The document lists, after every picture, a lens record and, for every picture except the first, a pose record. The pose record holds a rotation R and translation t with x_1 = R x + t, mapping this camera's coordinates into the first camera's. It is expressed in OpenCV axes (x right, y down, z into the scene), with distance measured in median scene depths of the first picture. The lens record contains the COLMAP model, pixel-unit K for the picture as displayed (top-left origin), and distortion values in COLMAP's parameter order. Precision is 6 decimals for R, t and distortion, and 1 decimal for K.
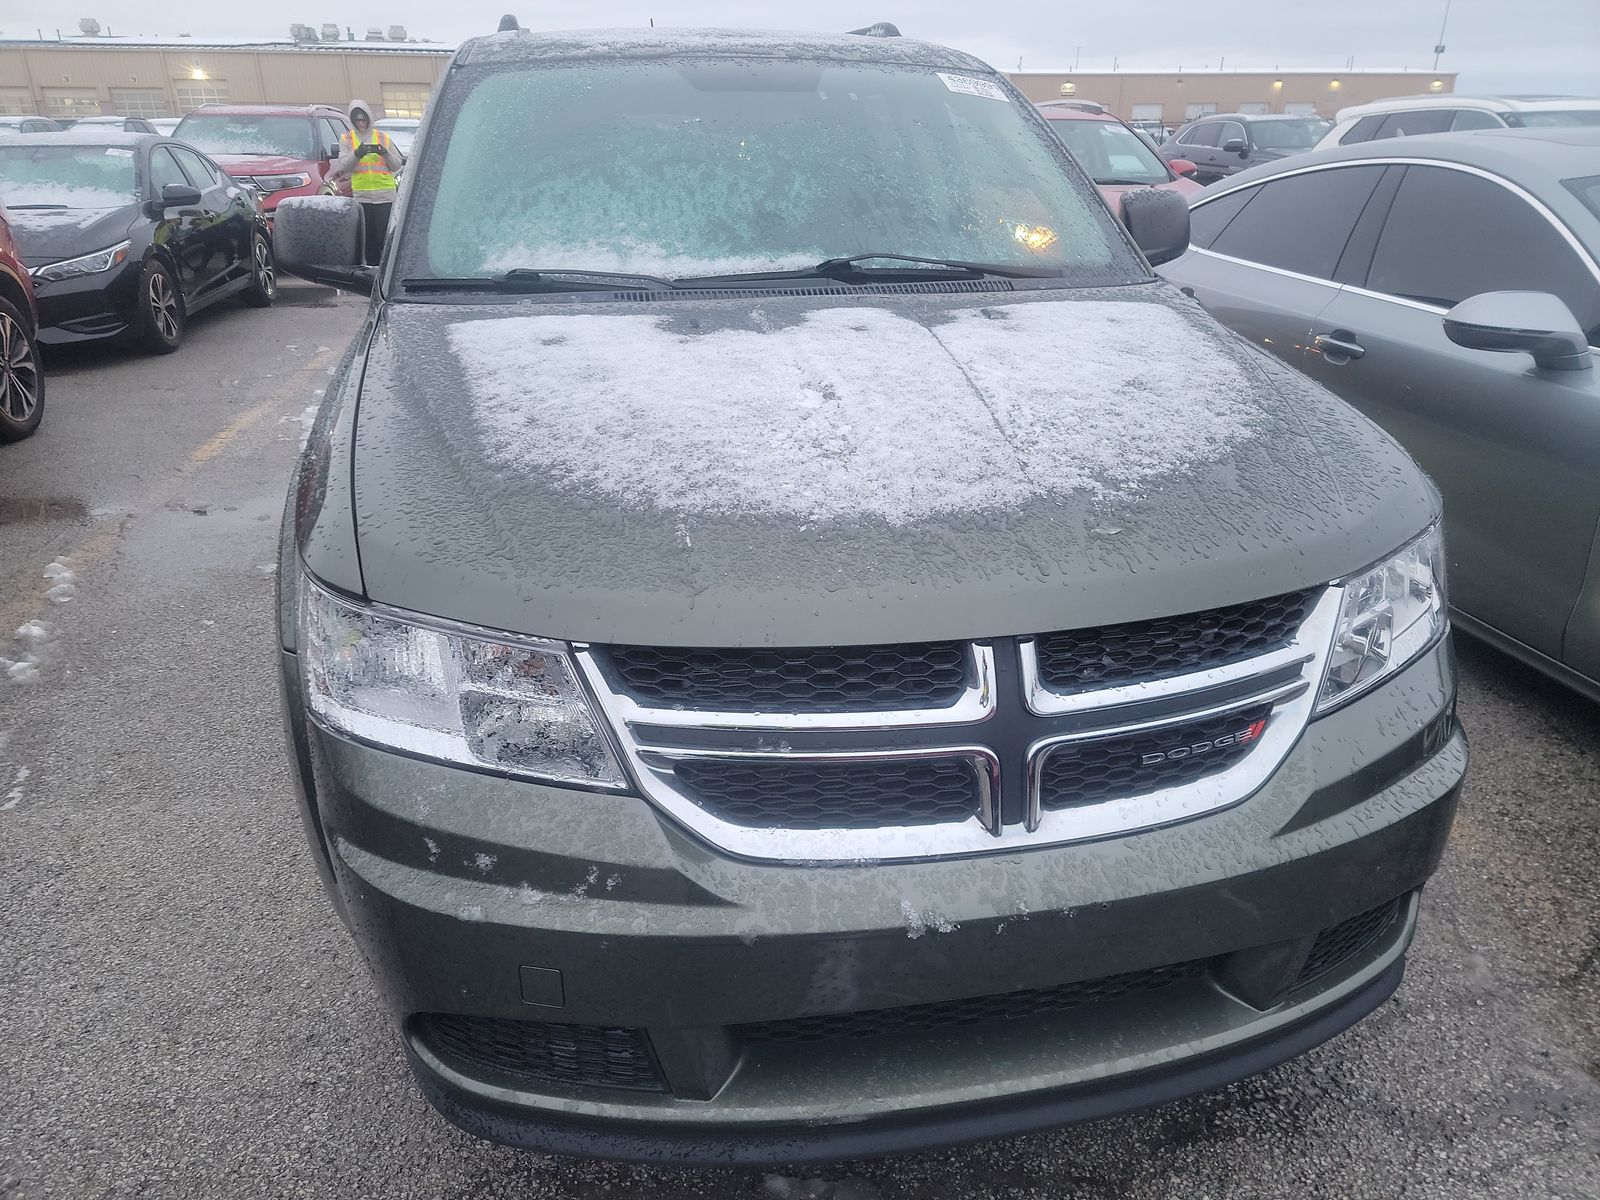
lens RADIAL K [[1102.8, 0, 791.8], [0, 1102.8, 599.3], [0, 0, 1]] dist [0.087562, -0.075189]
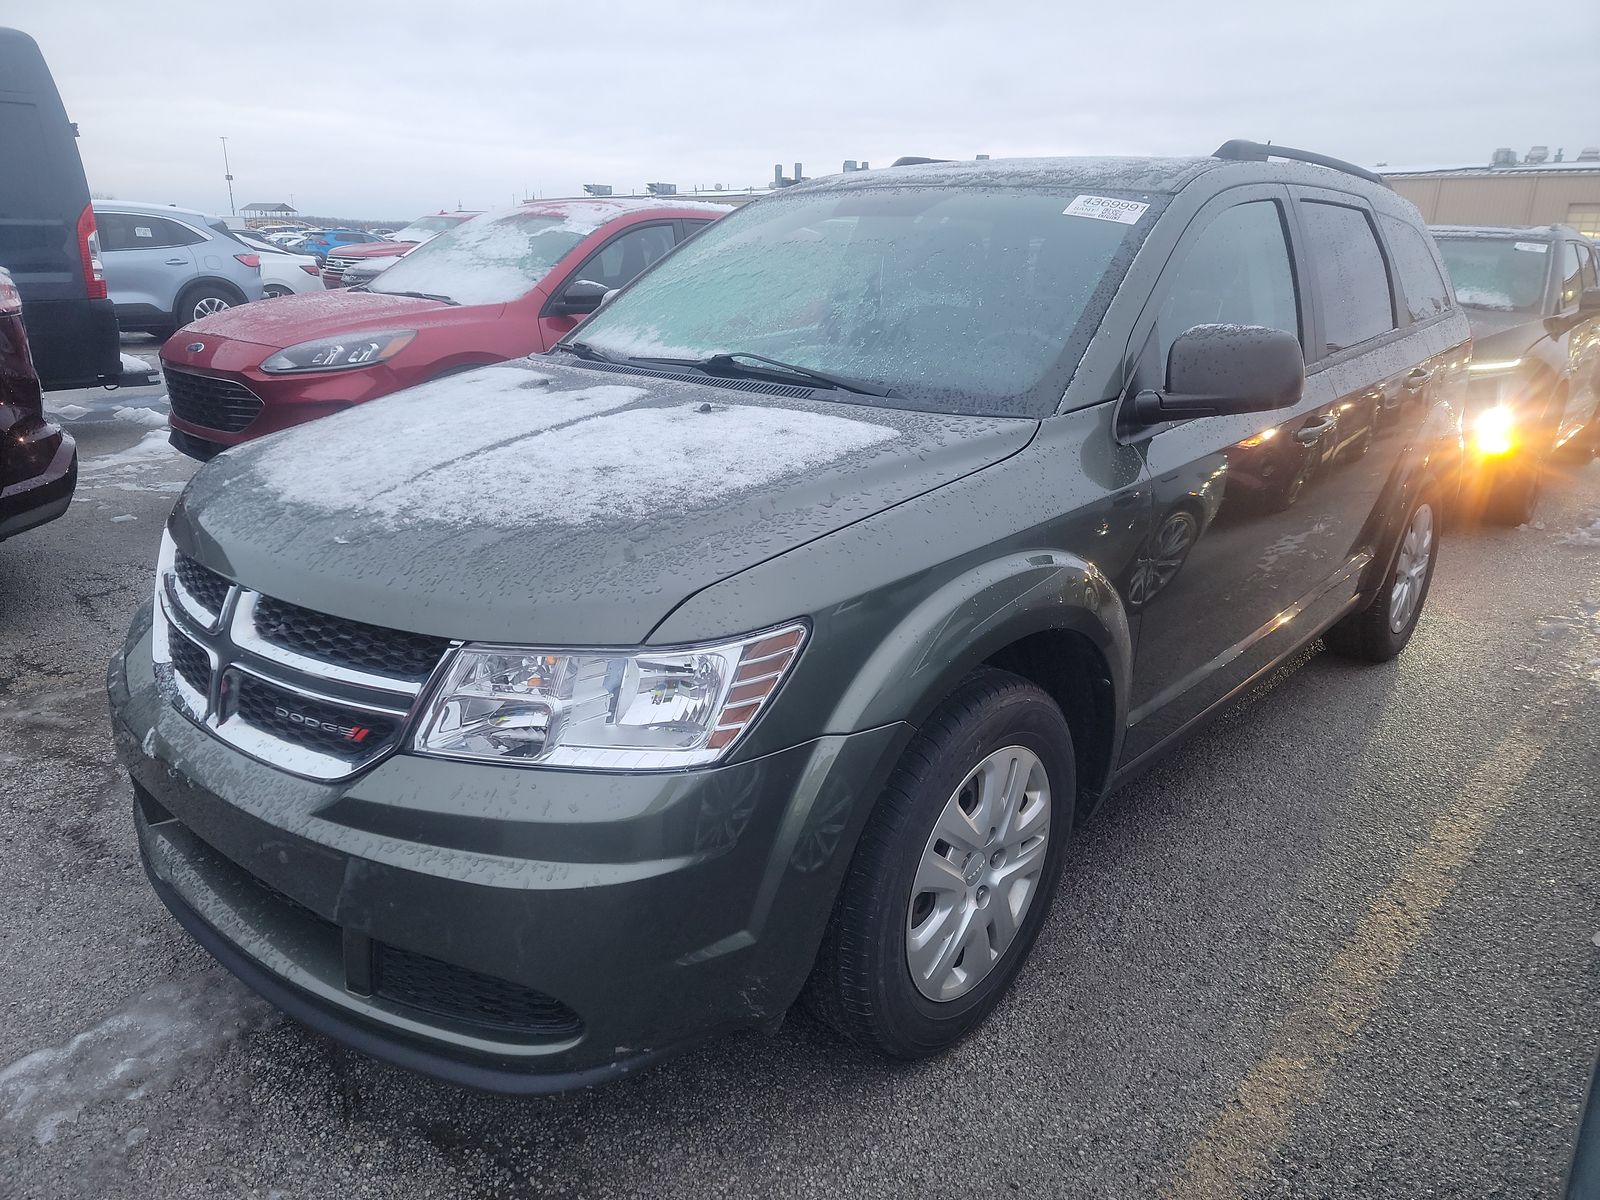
lens RADIAL K [[1102.8, 0, 791.8], [0, 1102.8, 599.3], [0, 0, 1]] dist [0.087562, -0.075189]
pose [[0.602280, 0.253483, -0.756971, 1.490286], [-0.324779, 0.944027, 0.057713, -0.225592], [0.729230, 0.211088, 0.650895, 0.515907]]
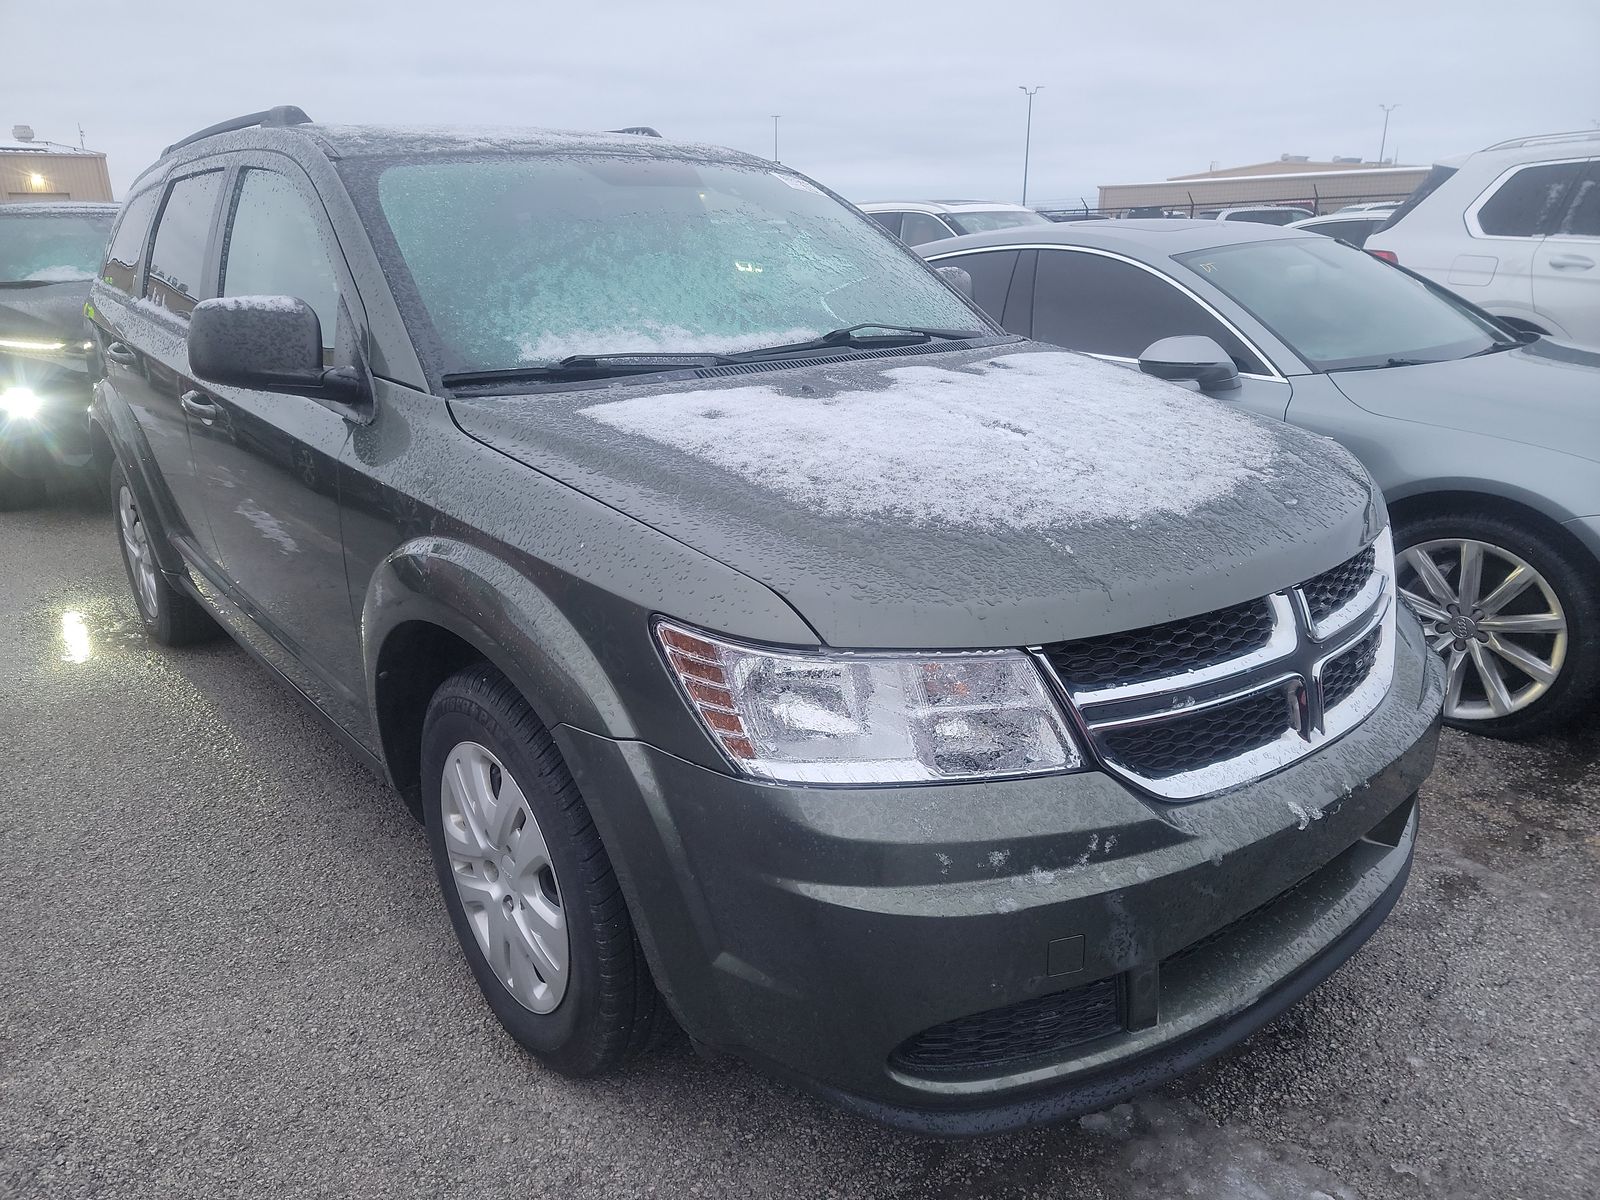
lens RADIAL K [[1102.8, 0, 791.8], [0, 1102.8, 599.3], [0, 0, 1]] dist [0.087562, -0.075189]
pose [[0.886730, -0.156149, 0.435118, -0.782000], [0.189436, 0.981308, -0.033895, -0.014726], [-0.421692, 0.112483, 0.899735, 0.062332]]
